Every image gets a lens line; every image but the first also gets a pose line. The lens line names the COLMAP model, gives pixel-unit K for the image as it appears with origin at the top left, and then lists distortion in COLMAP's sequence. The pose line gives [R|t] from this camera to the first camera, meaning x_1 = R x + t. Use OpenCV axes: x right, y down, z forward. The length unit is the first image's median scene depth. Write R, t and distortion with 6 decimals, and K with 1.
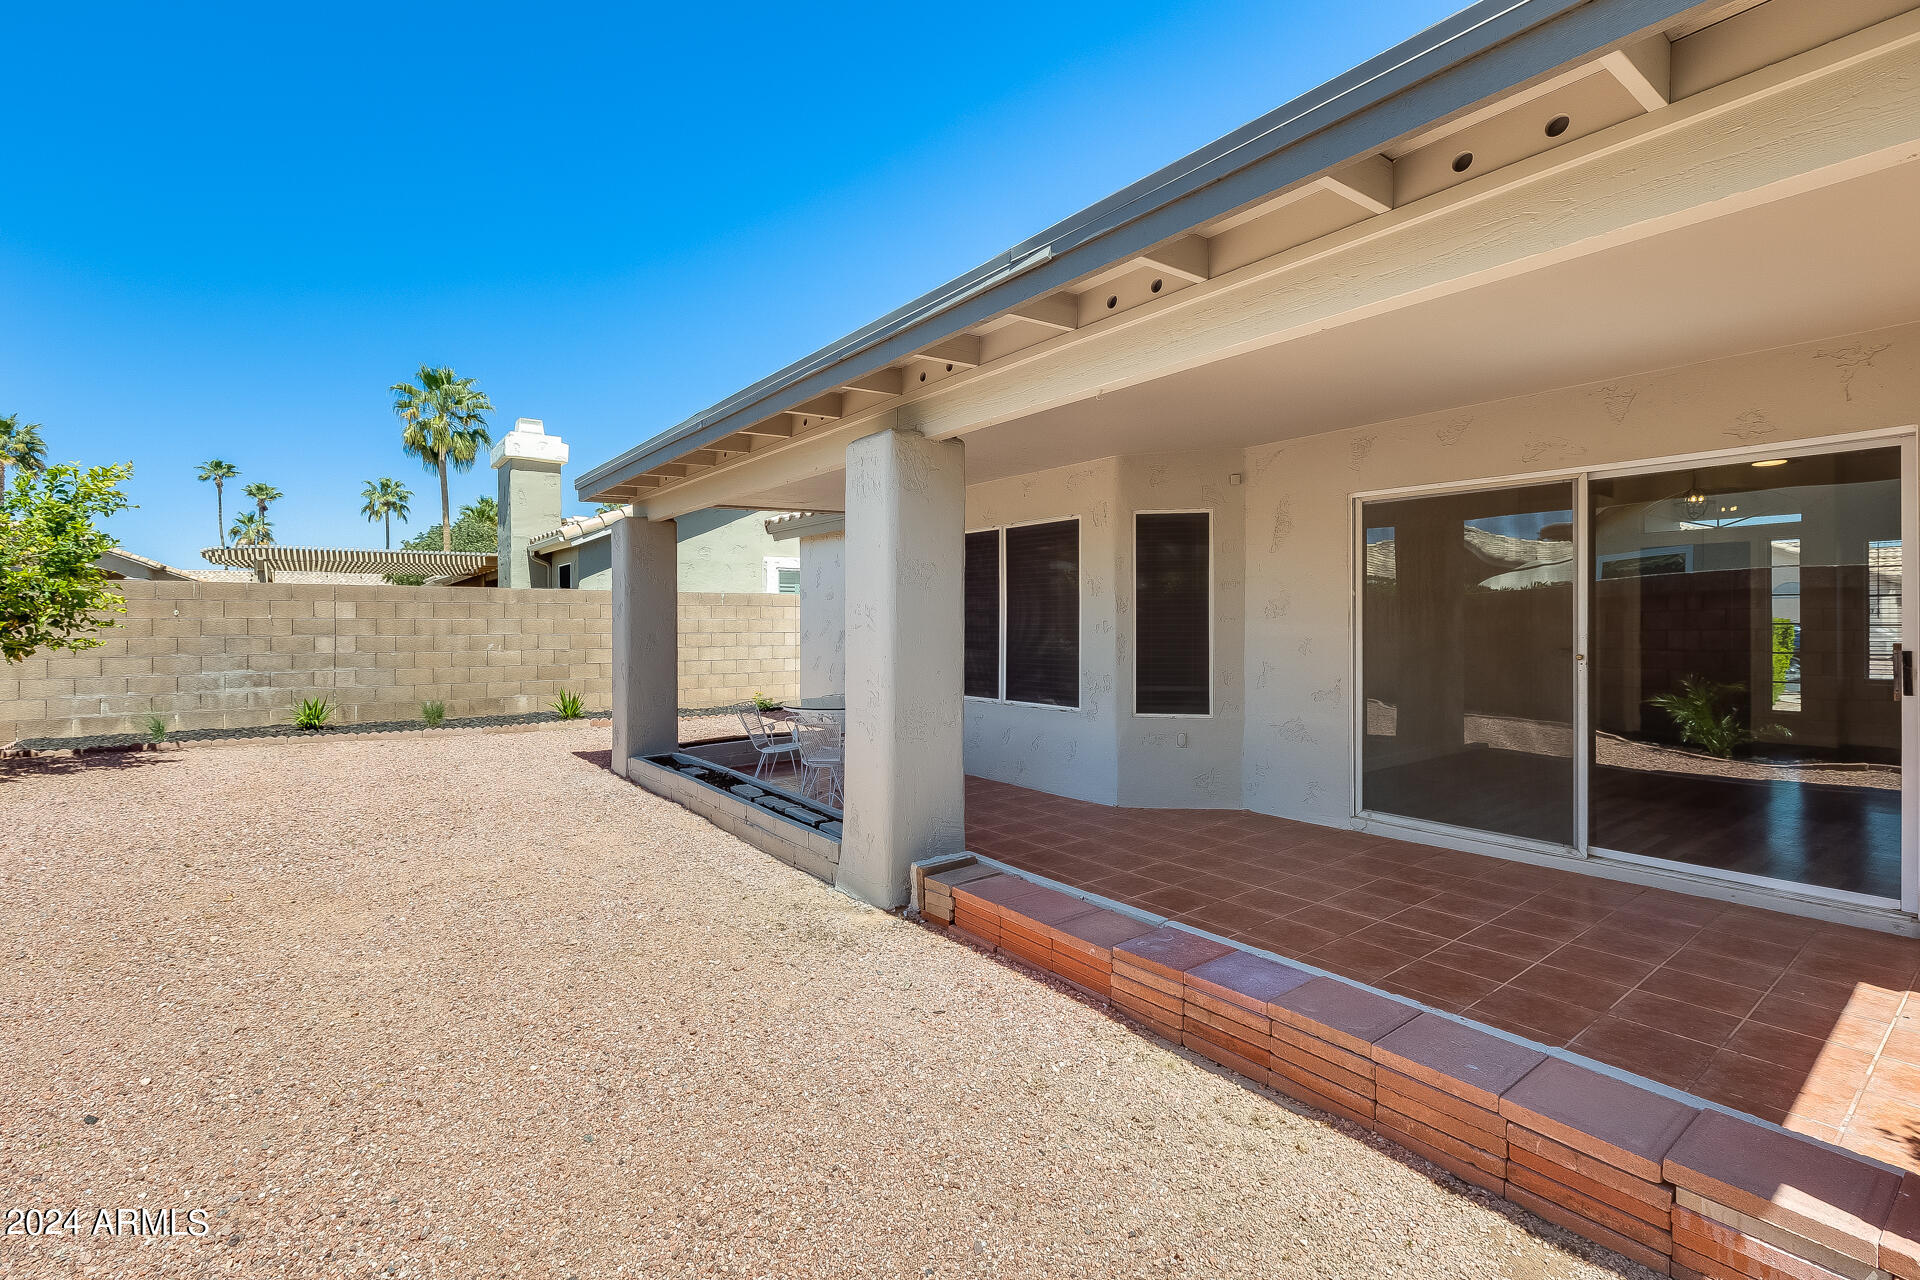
lens RADIAL K [[873.7, 0, 951.3], [0, 873.7, 630.2], [0, 0, 1]] dist [0.001623, 0.000050]
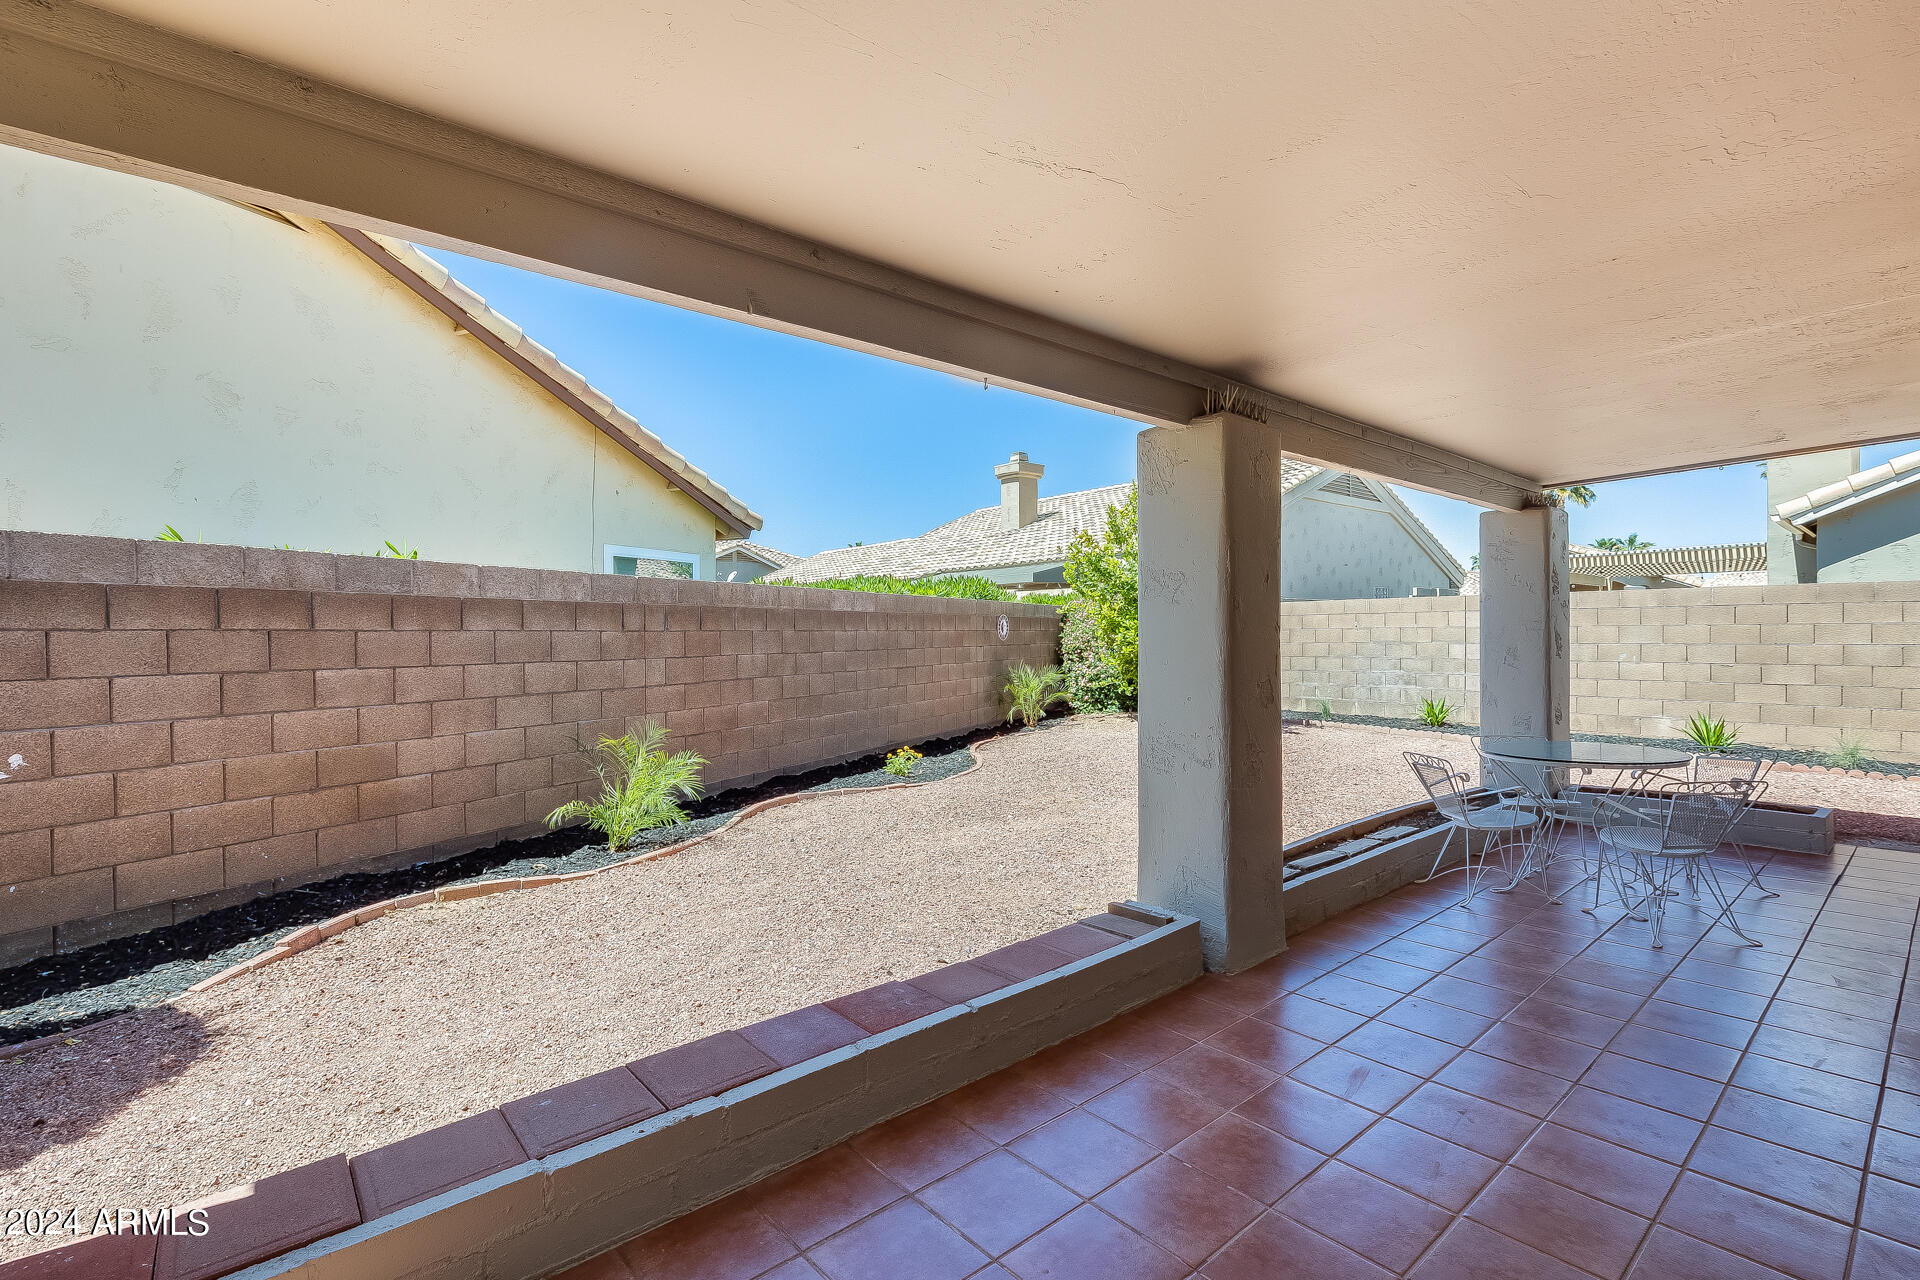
lens RADIAL K [[873.7, 0, 949.9], [0, 873.7, 639.6], [0, 0, 1]] dist [0.001623, 0.000050]
pose [[0.070029, 0.007742, -0.997515, 0.344313], [-0.000895, 0.999970, 0.007698, -0.005628], [0.997545, 0.000354, 0.070034, 0.300086]]
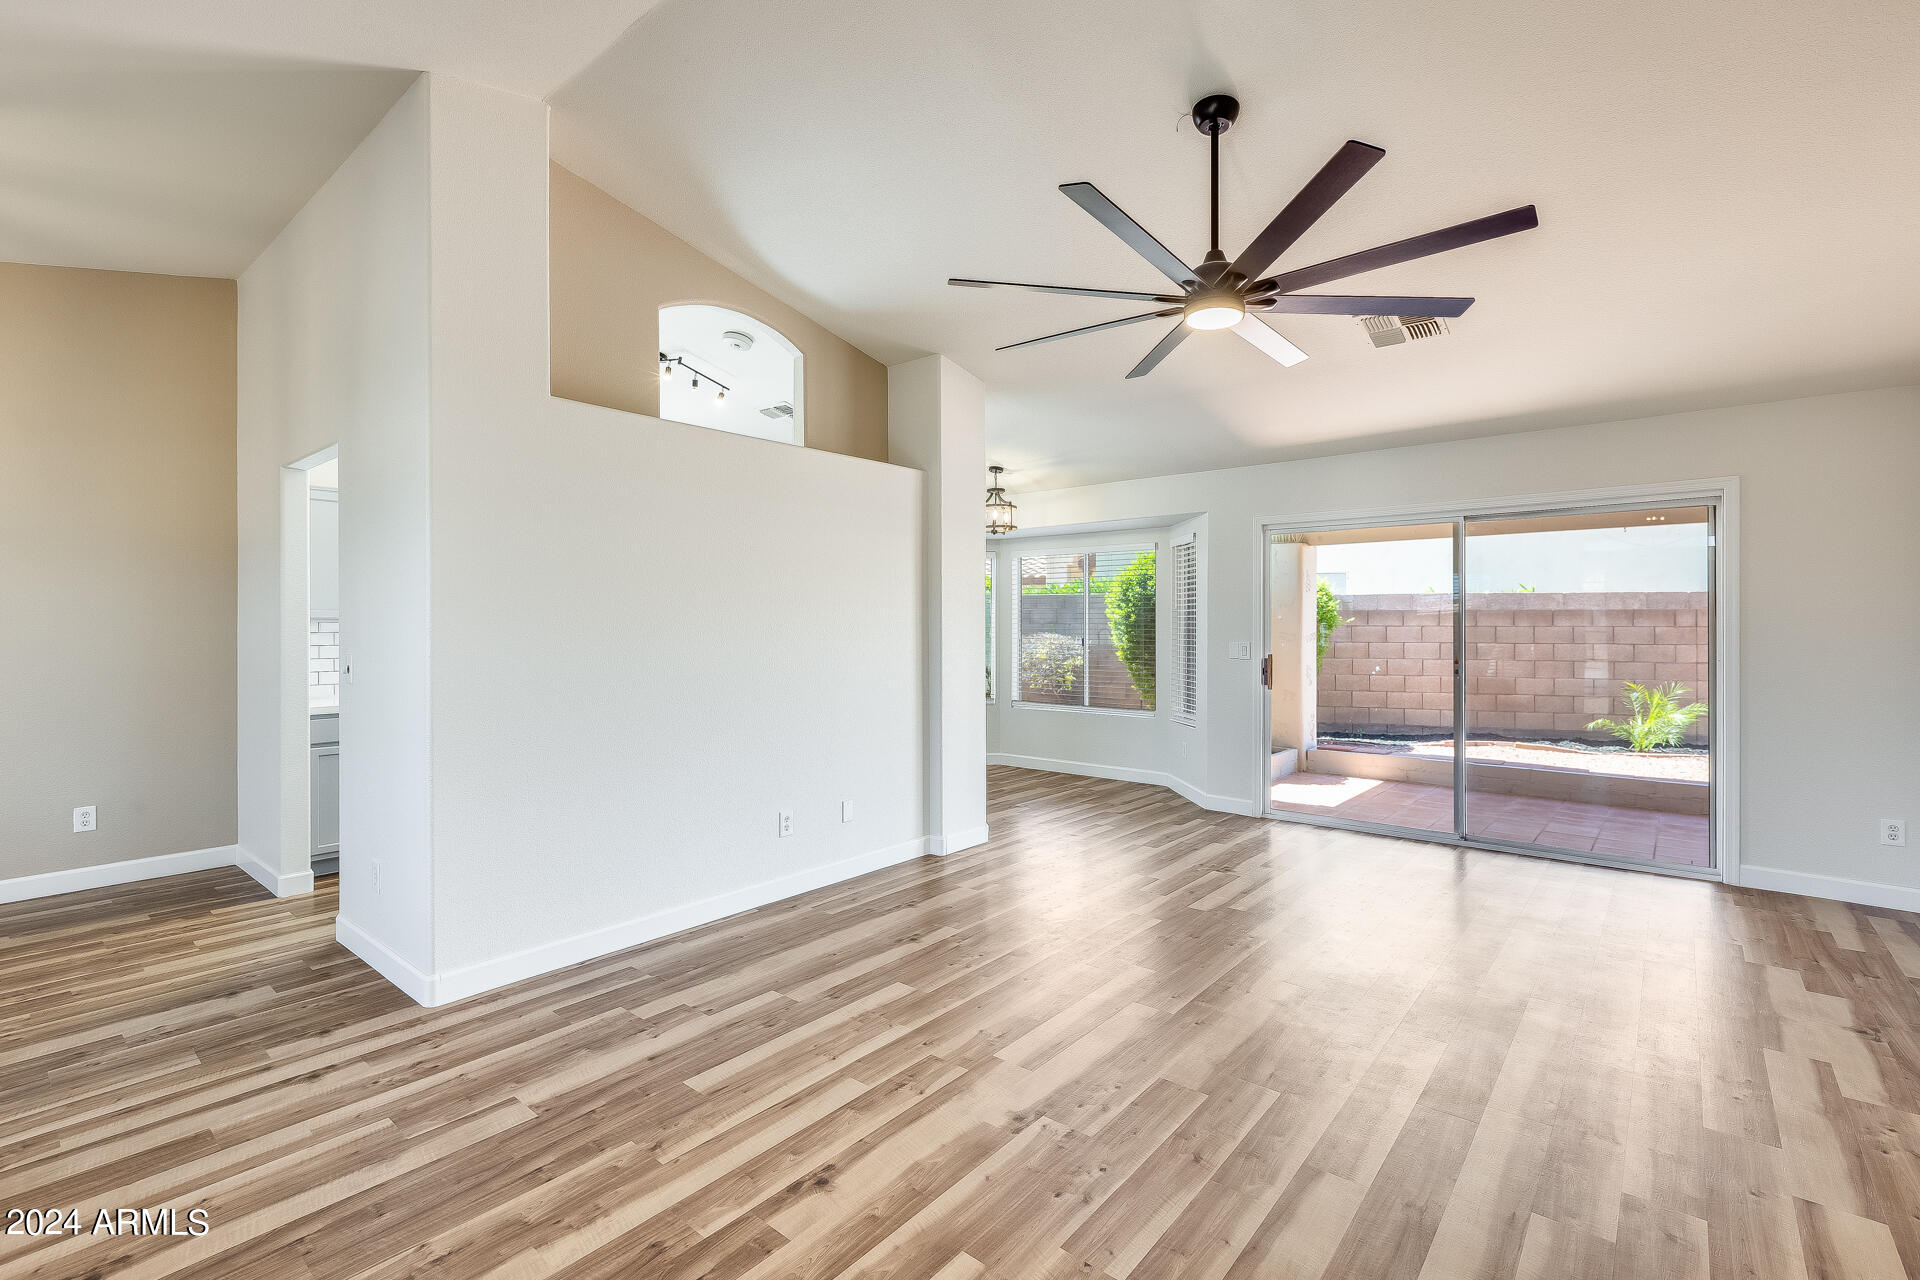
lens RADIAL K [[862.9, 0, 960.2], [0, 862.9, 623.3], [0, 0, 1]] dist [0.000110, -0.001645]
pose [[-0.972247, 0.002638, -0.233940, 0.507069], [0.000584, 0.999961, 0.008849, -0.011682], [0.233954, 0.008467, -0.972211, 0.545576]]
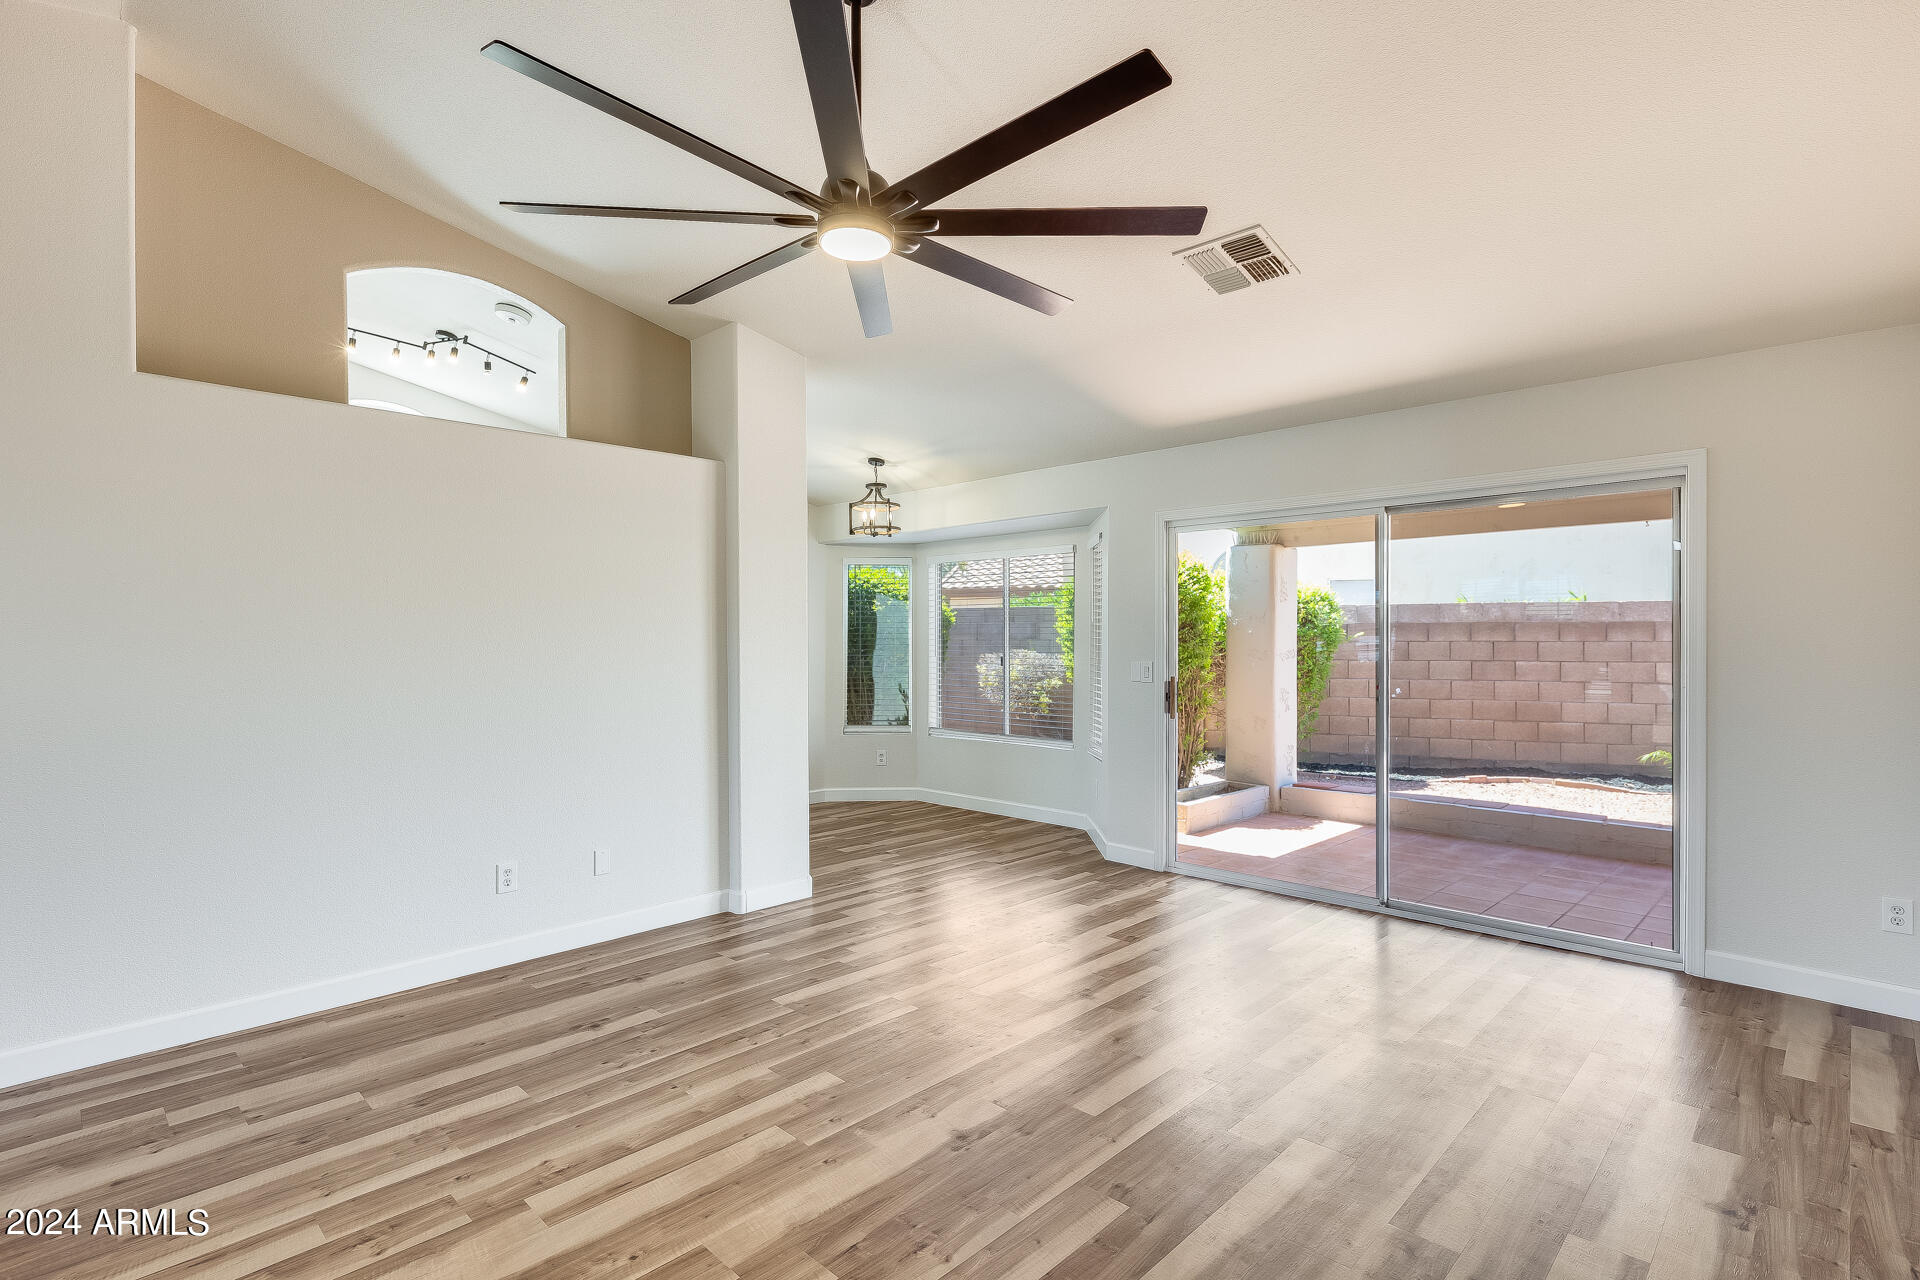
lens RADIAL K [[927.1, 0, 961.6], [0, 927.1, 643.9], [0, 0, 1]] dist [-0.002476, -0.001827]
pose [[-0.986791, 0.005628, -0.161899, 0.449143], [0.003219, 0.999880, 0.015138, -0.011872], [0.161965, 0.014417, -0.986691, 0.536707]]
